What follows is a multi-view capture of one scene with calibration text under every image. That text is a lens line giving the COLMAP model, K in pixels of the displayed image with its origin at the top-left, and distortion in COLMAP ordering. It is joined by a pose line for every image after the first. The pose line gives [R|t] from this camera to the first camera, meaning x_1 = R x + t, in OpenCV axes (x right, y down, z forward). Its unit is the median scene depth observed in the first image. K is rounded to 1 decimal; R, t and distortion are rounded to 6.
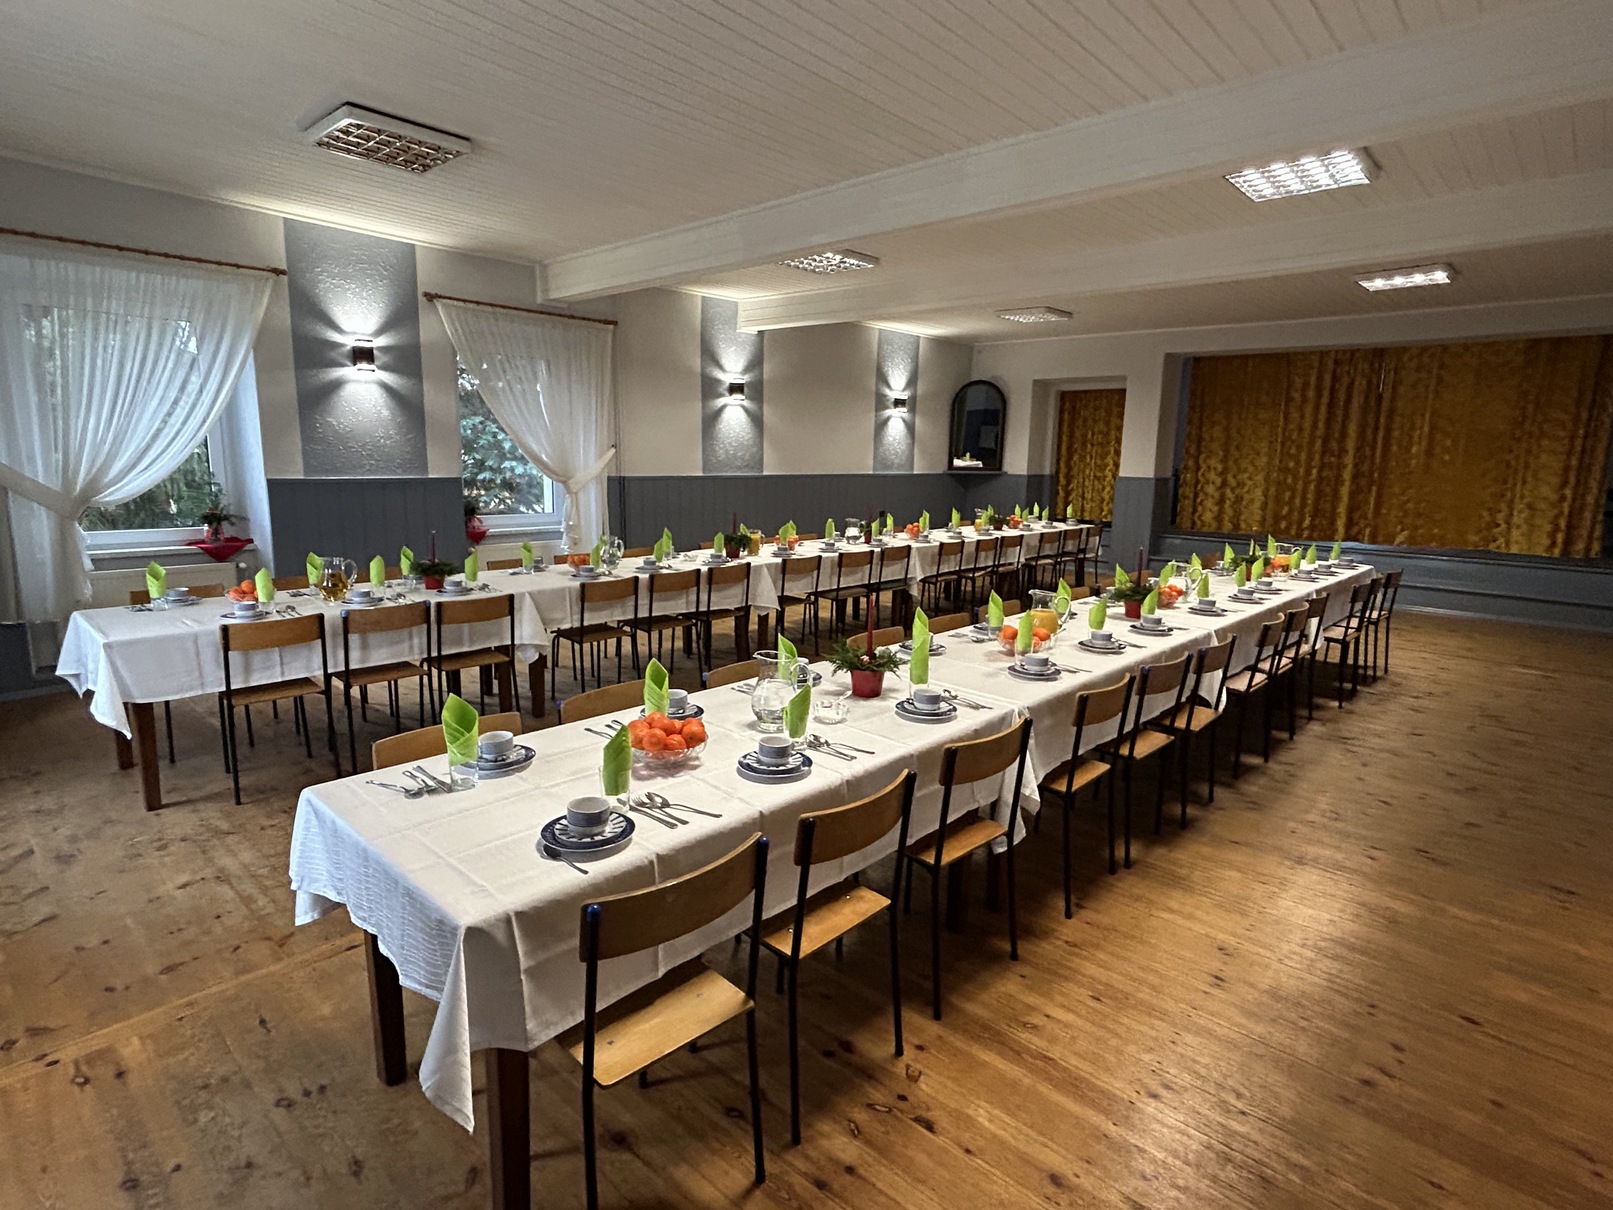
lens RADIAL K [[842.9, 0, 801.4], [0, 842.9, 598.5], [0, 0, 1]] dist [-0.002626, -0.002149]
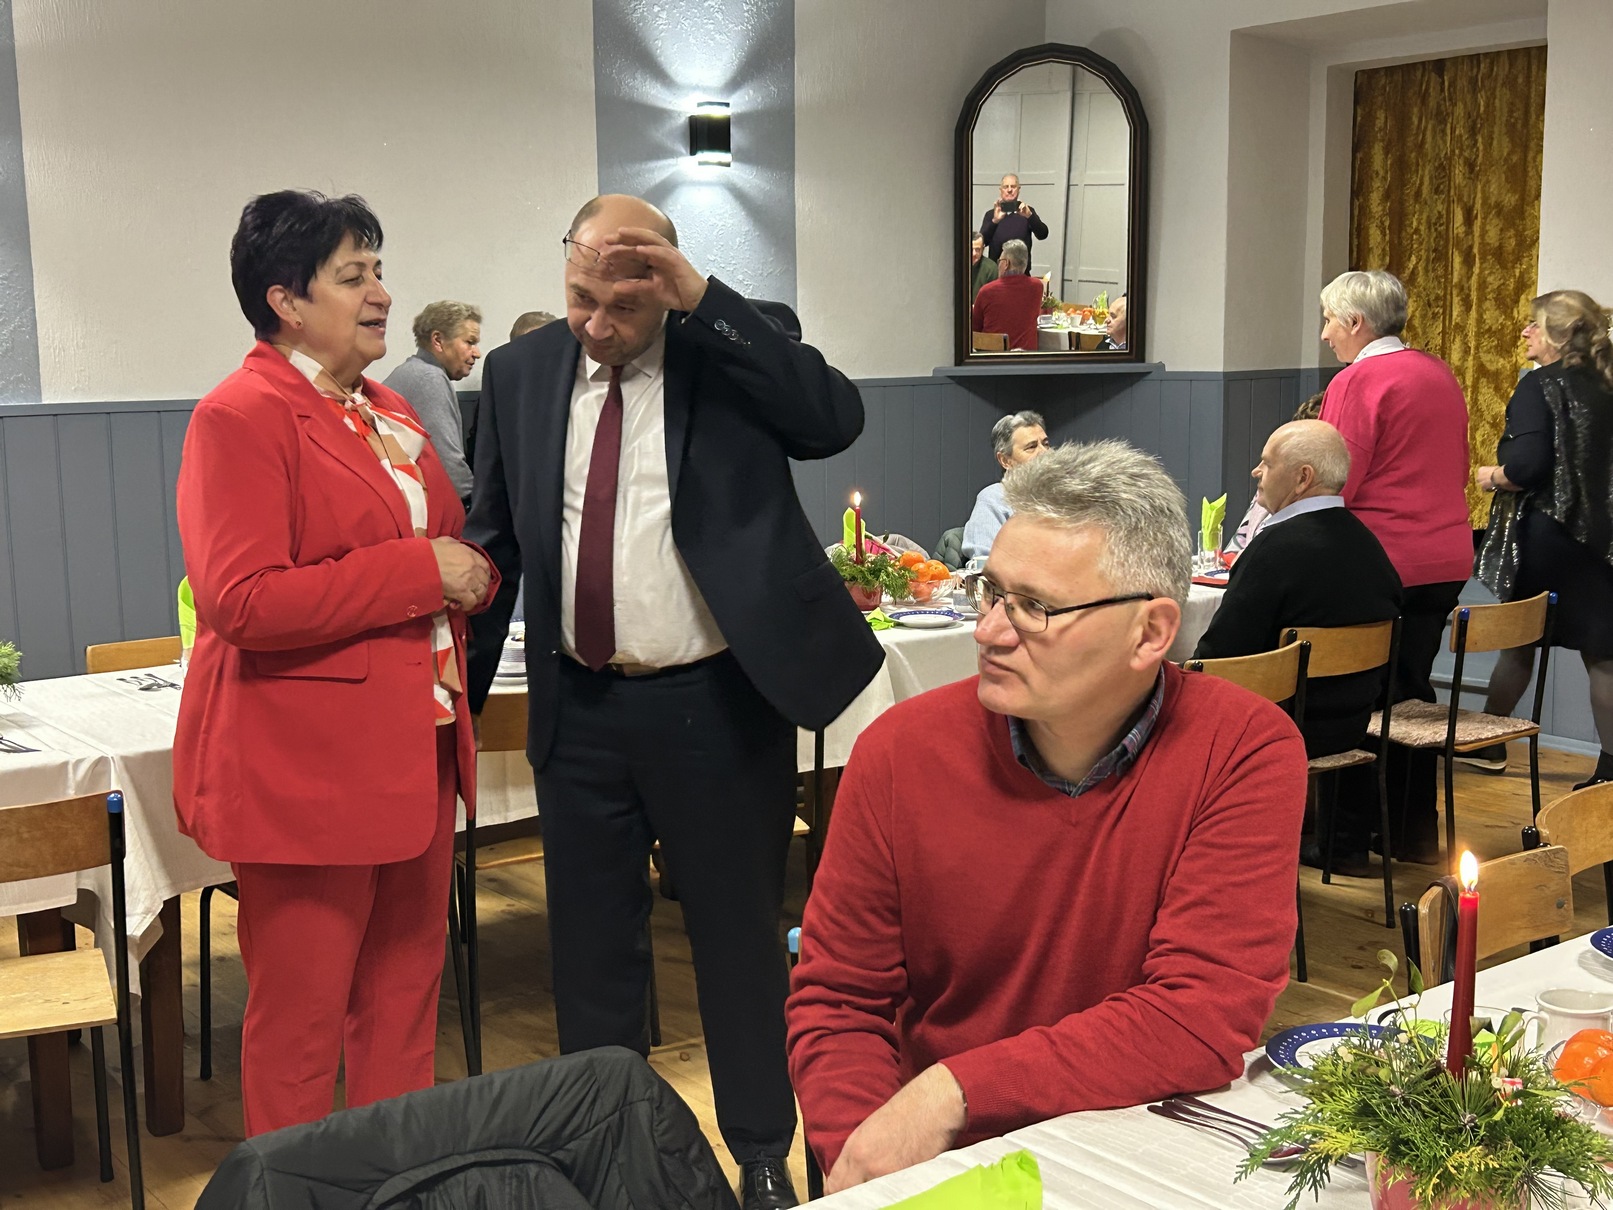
lens RADIAL K [[1993.0, 0, 782.0], [0, 1993.0, 606.4], [0, 0, 1]] dist [0.034330, 0.000000]
pose [[0.987217, -0.007106, -0.159222, 0.277217], [0.002857, 0.999634, -0.026898, -0.063468], [0.159355, 0.026099, 0.986876, 0.394591]]
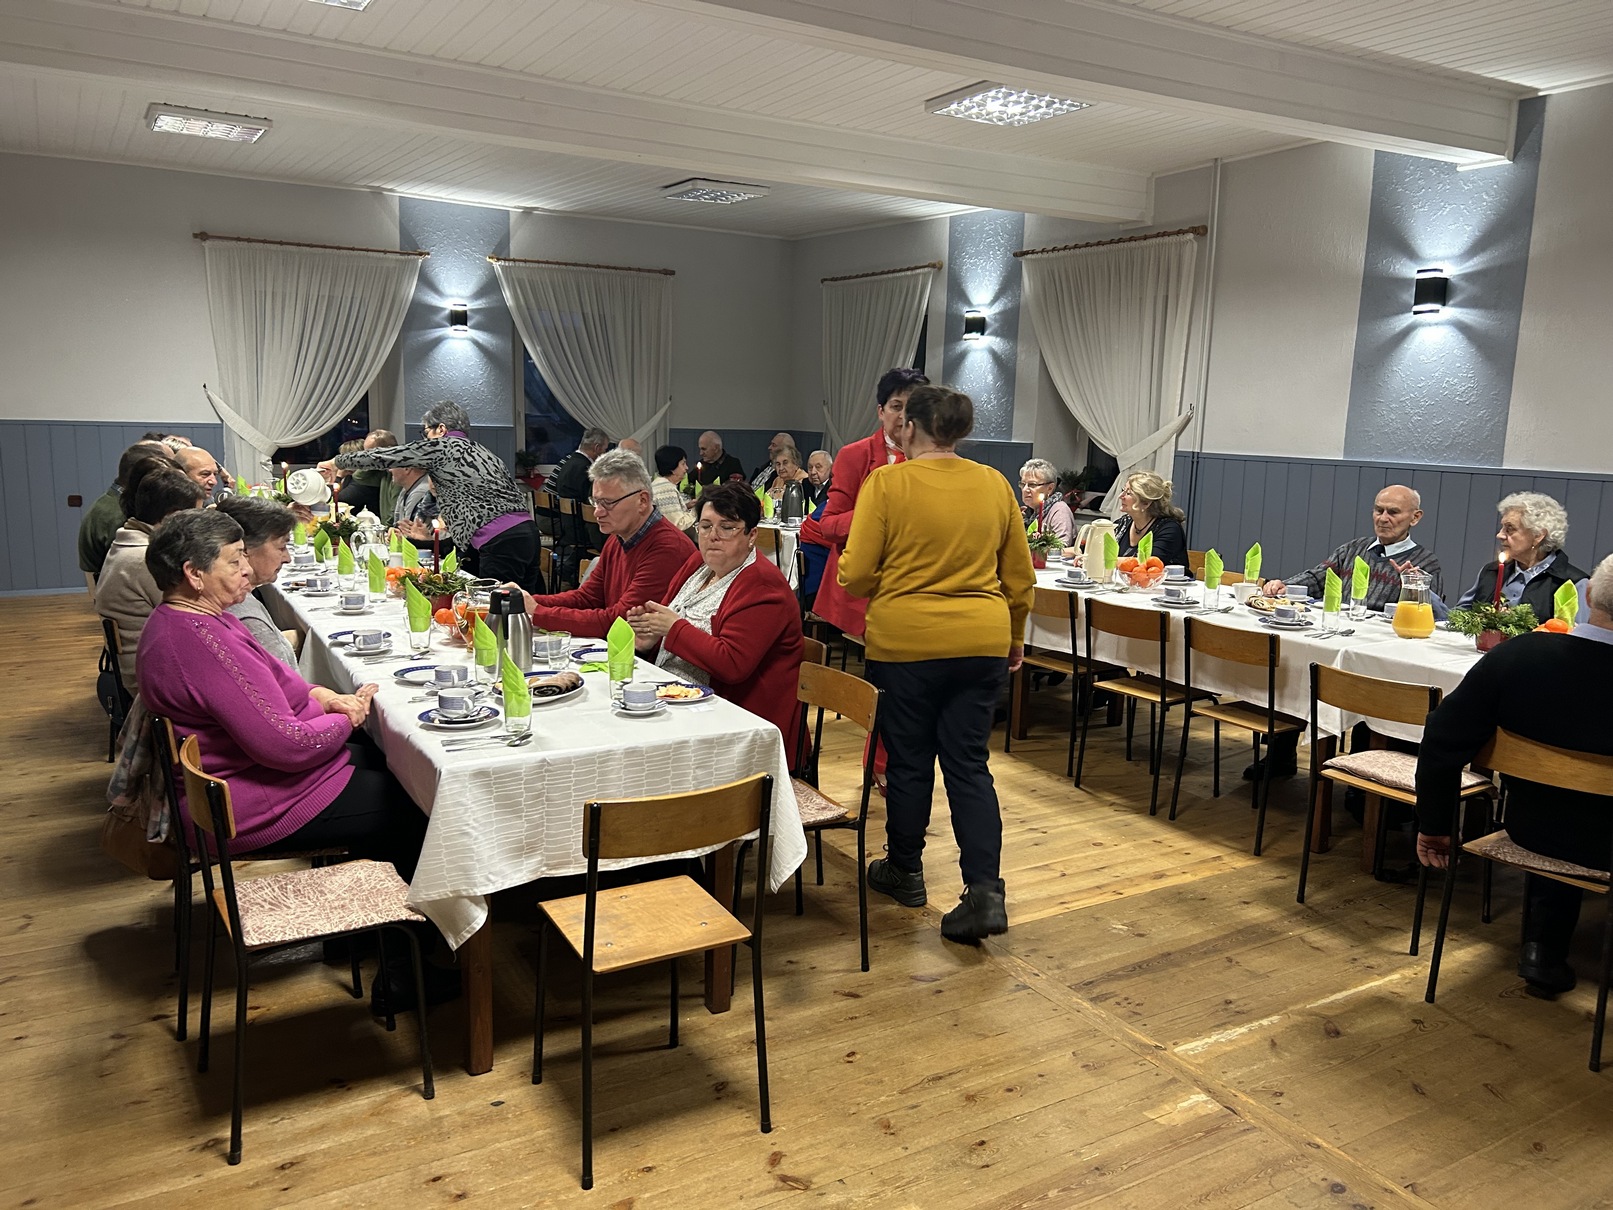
lens RADIAL K [[1211.6, 0, 789.0], [0, 1211.6, 612.0], [0, 0, 1]] dist [0.044911, -0.046052]
pose [[-0.295309, 0.132606, -0.946154, 0.676613], [-0.194025, 0.961361, 0.195295, -0.122699], [0.935493, 0.241250, -0.258170, 0.800442]]
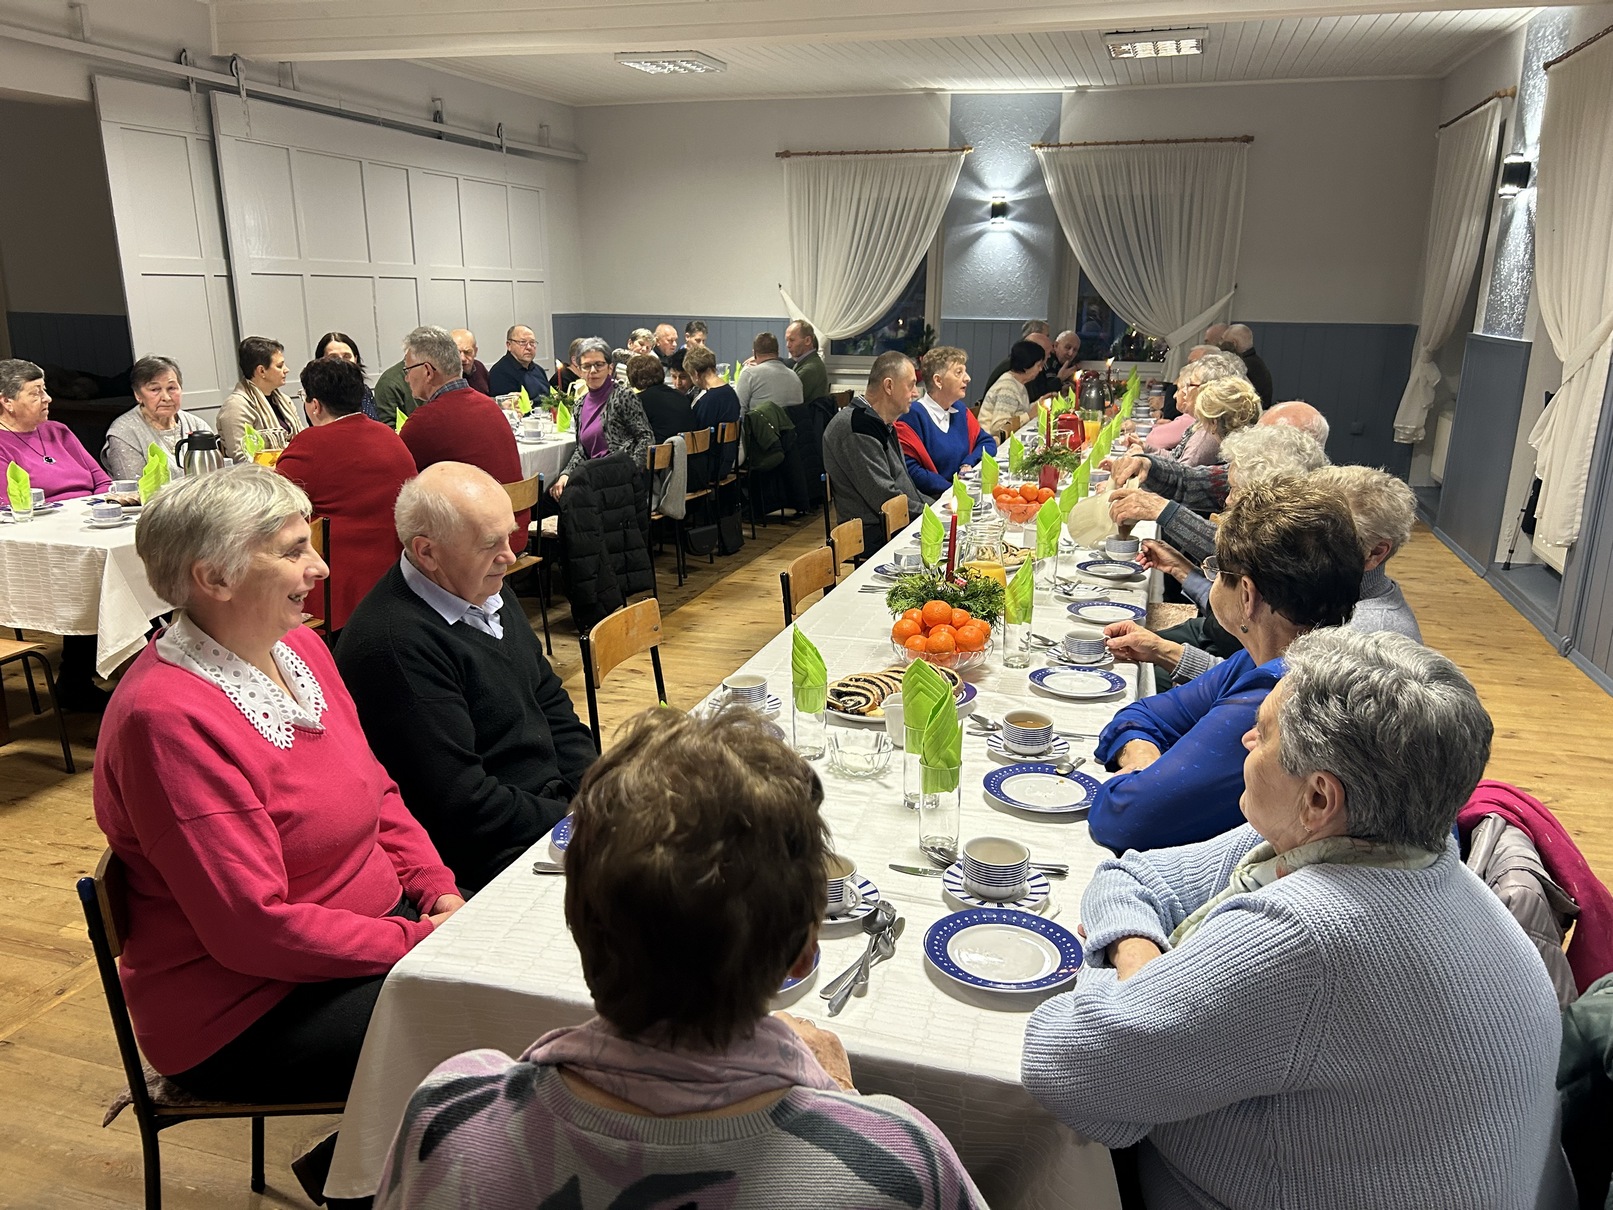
lens RADIAL K [[1211.6, 0, 812.3], [0, 1211.6, 610.9], [0, 0, 1]] dist [0.044911, -0.046052]
pose [[-0.895425, 0.086673, -0.436695, 0.369205], [-0.103939, 0.913066, 0.394343, -0.189868], [0.432910, 0.398494, -0.808573, 1.130615]]
